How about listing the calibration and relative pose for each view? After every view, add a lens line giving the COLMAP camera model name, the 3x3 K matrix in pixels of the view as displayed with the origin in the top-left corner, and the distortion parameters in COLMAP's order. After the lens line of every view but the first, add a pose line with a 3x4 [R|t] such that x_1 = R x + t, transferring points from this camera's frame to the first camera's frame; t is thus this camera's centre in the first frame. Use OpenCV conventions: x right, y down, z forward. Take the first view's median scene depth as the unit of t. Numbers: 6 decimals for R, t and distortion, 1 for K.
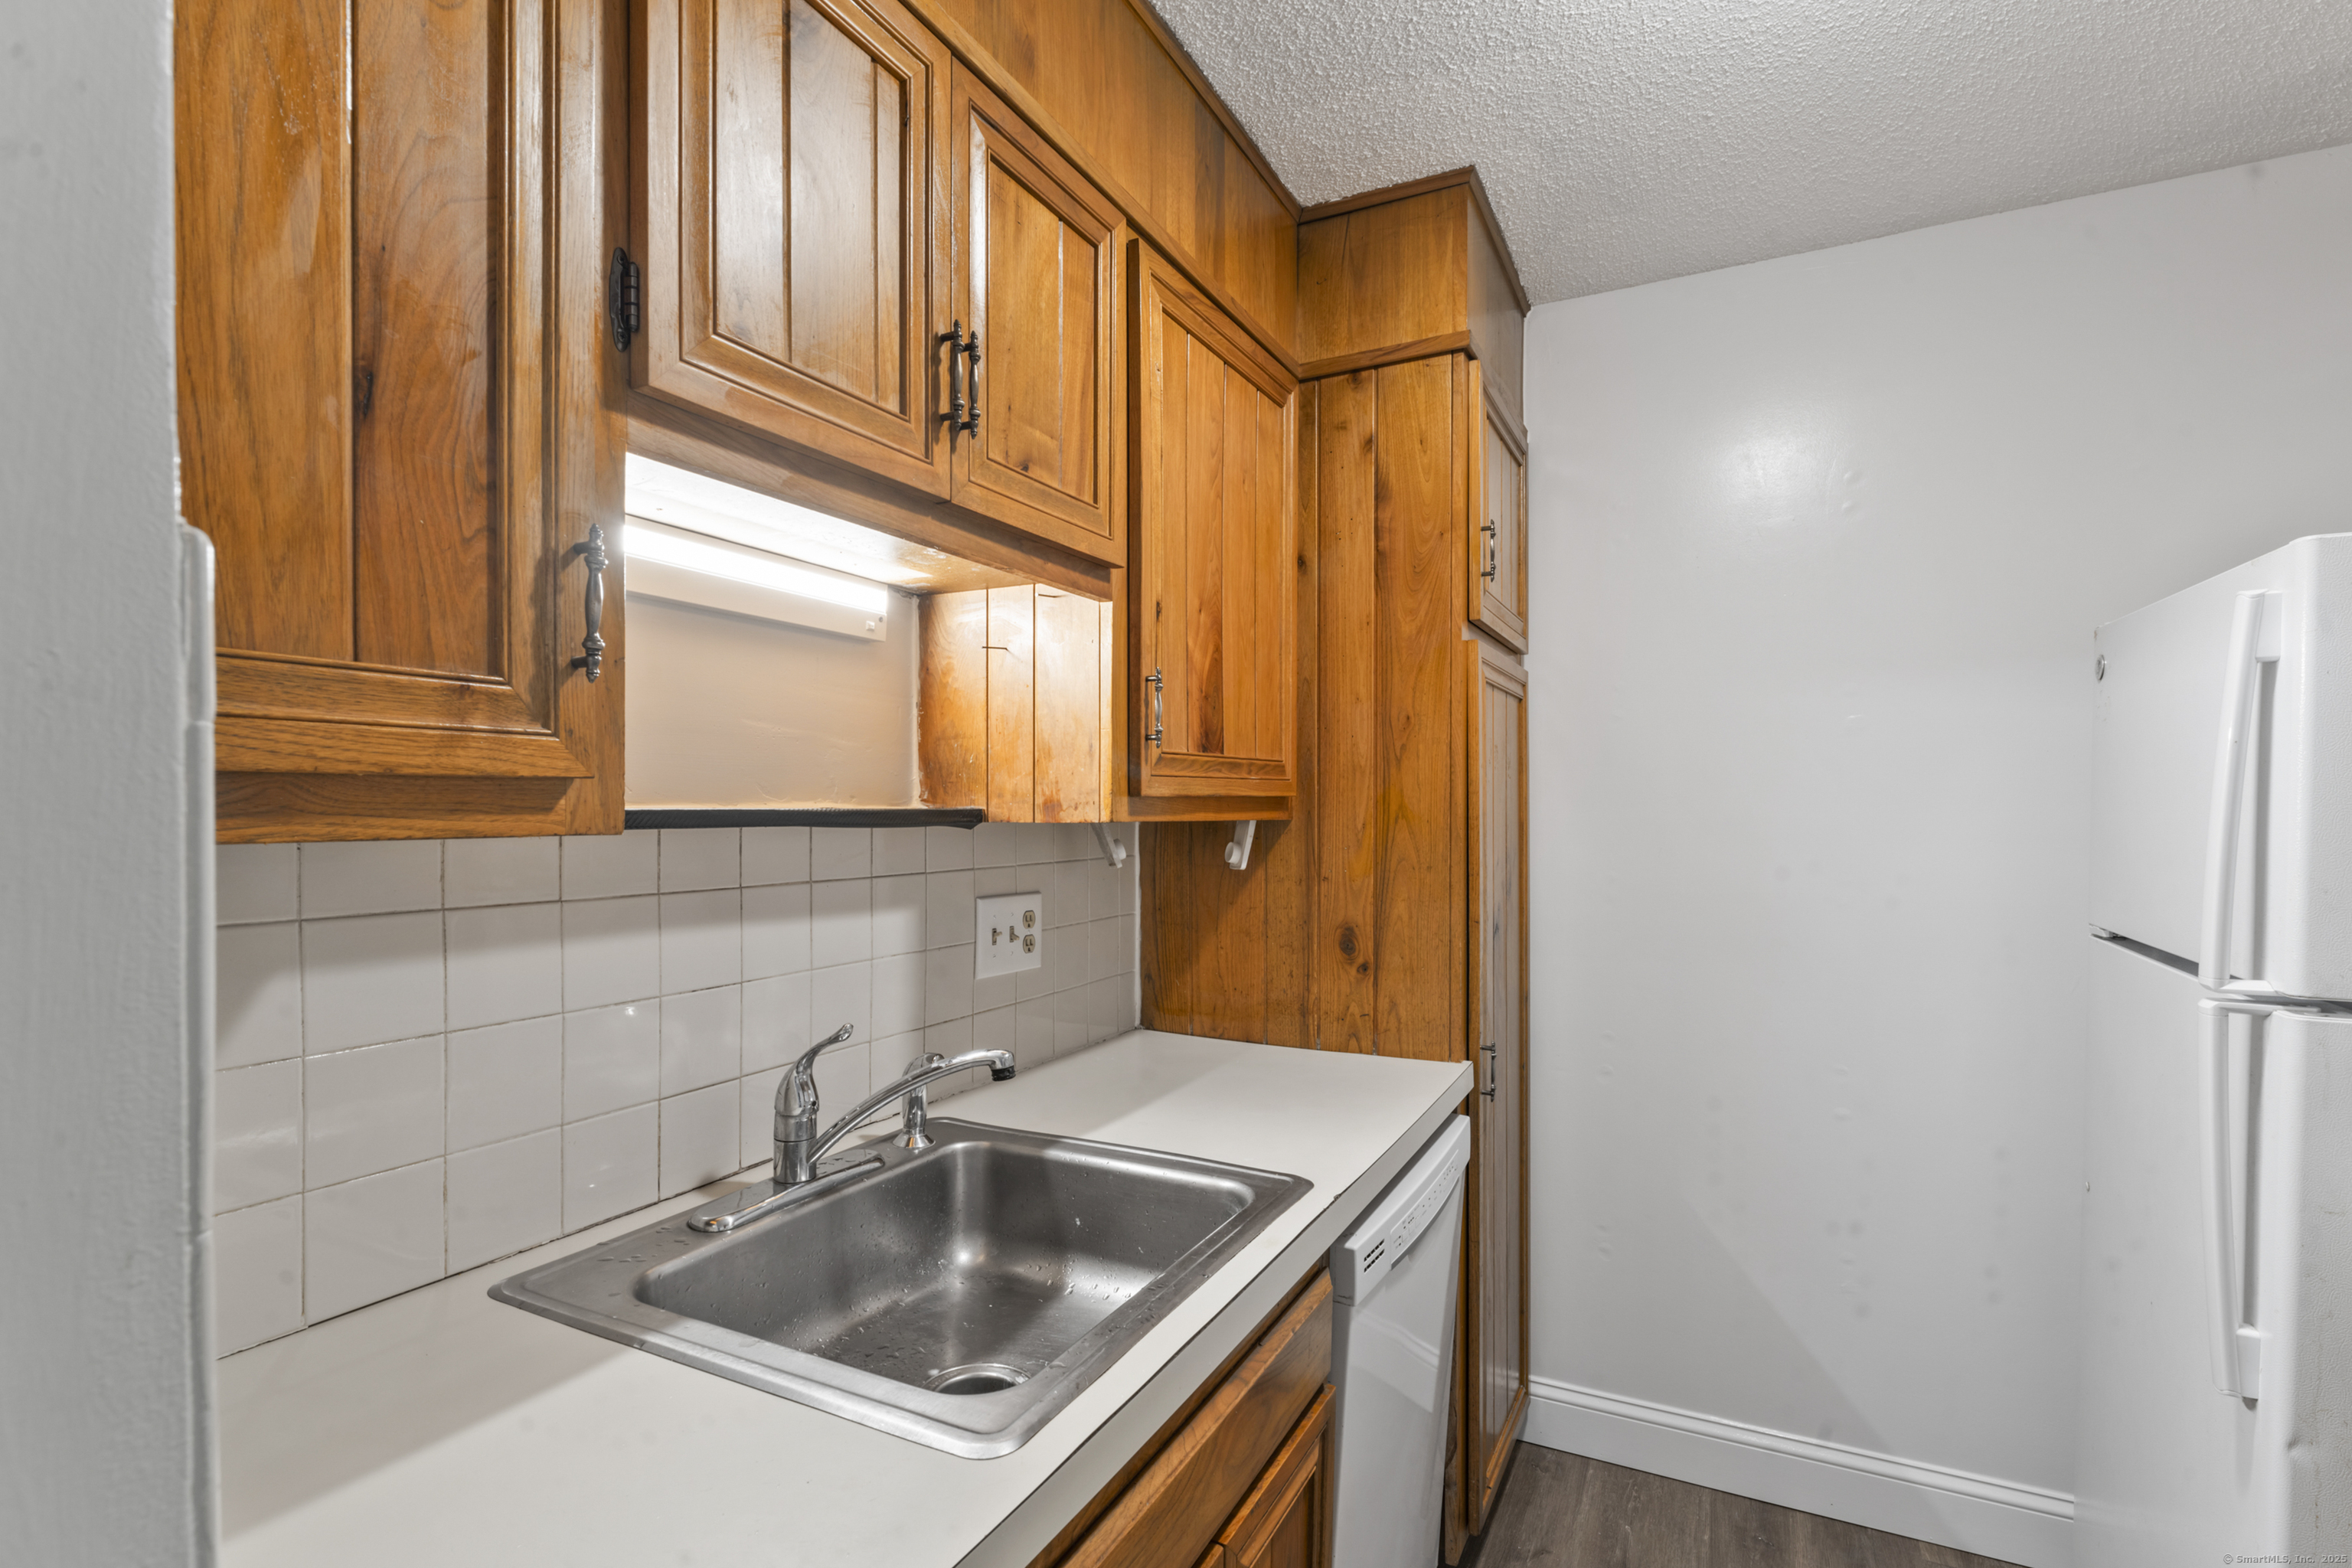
lens RADIAL K [[1093.6, 0, 1190.8], [0, 1093.6, 828.5], [0, 0, 1]] dist [-0.002653, -0.000094]
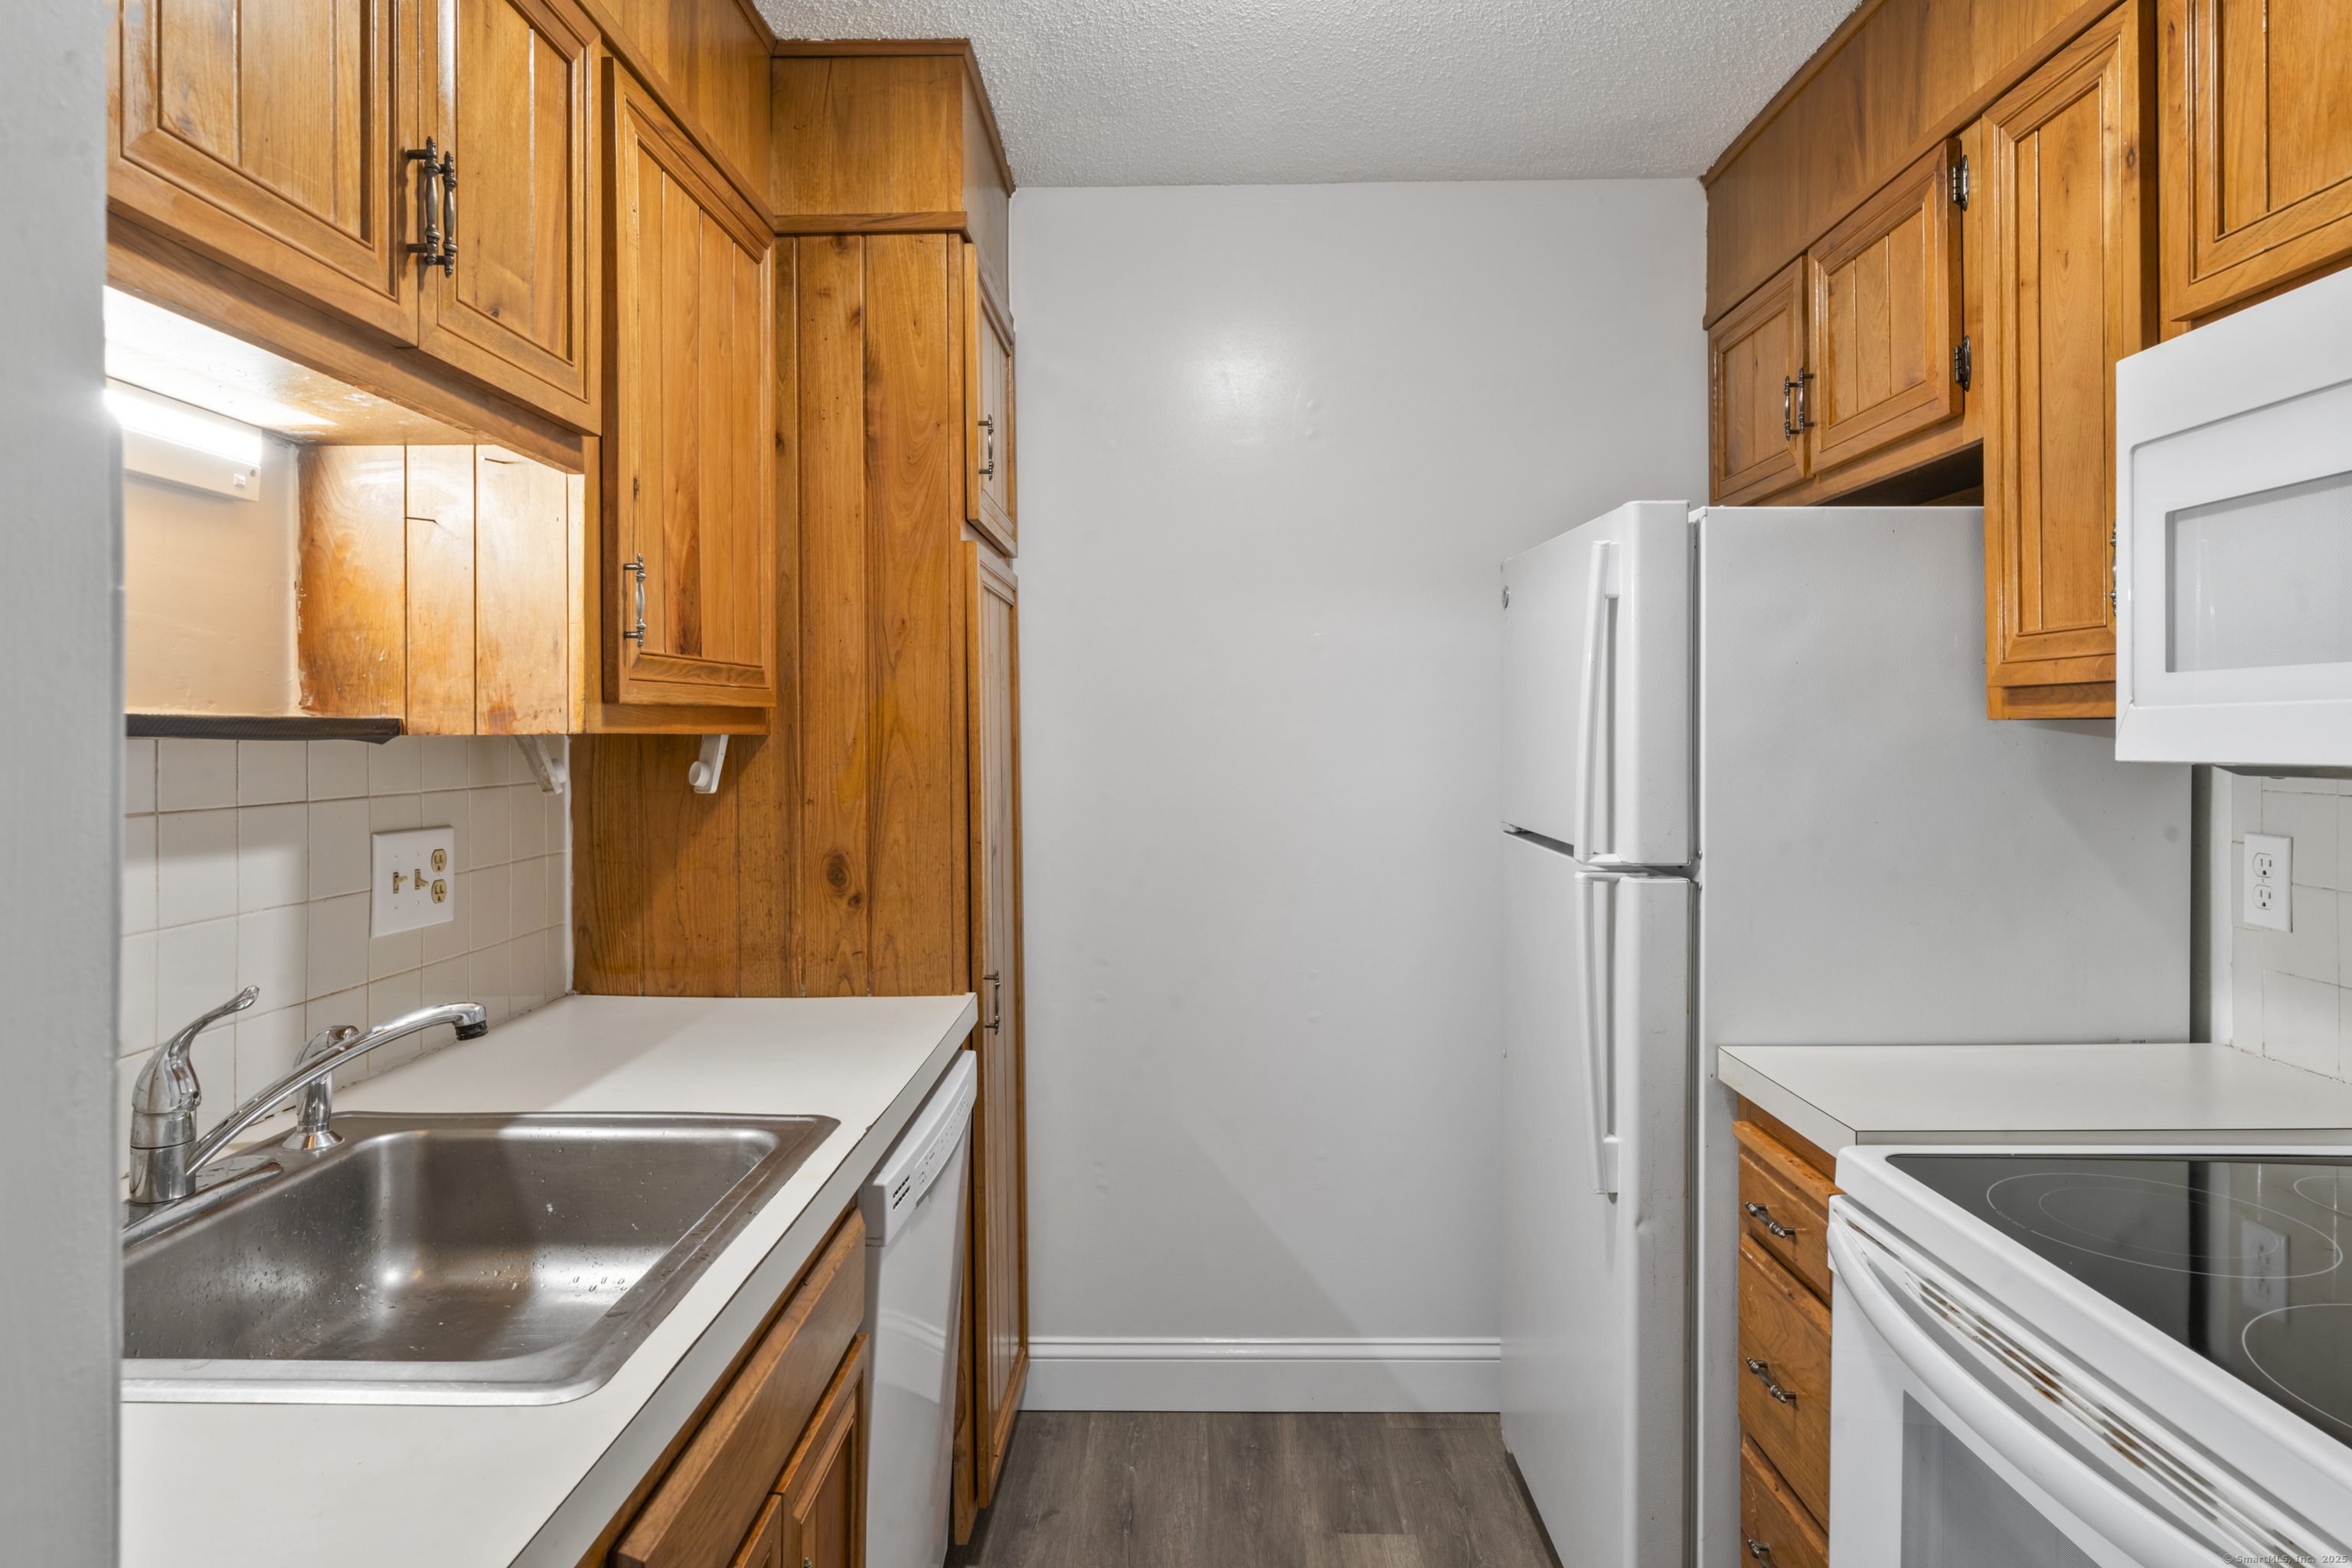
lens RADIAL K [[1350.4, 0, 1169.2], [0, 1350.4, 730.4], [0, 0, 1]] dist [0.002858, 0.000039]
pose [[0.901060, -0.003273, 0.433682, -0.104148], [0.012794, 0.999737, -0.019036, 0.015795], [-0.433506, 0.022701, 0.900865, -0.126102]]
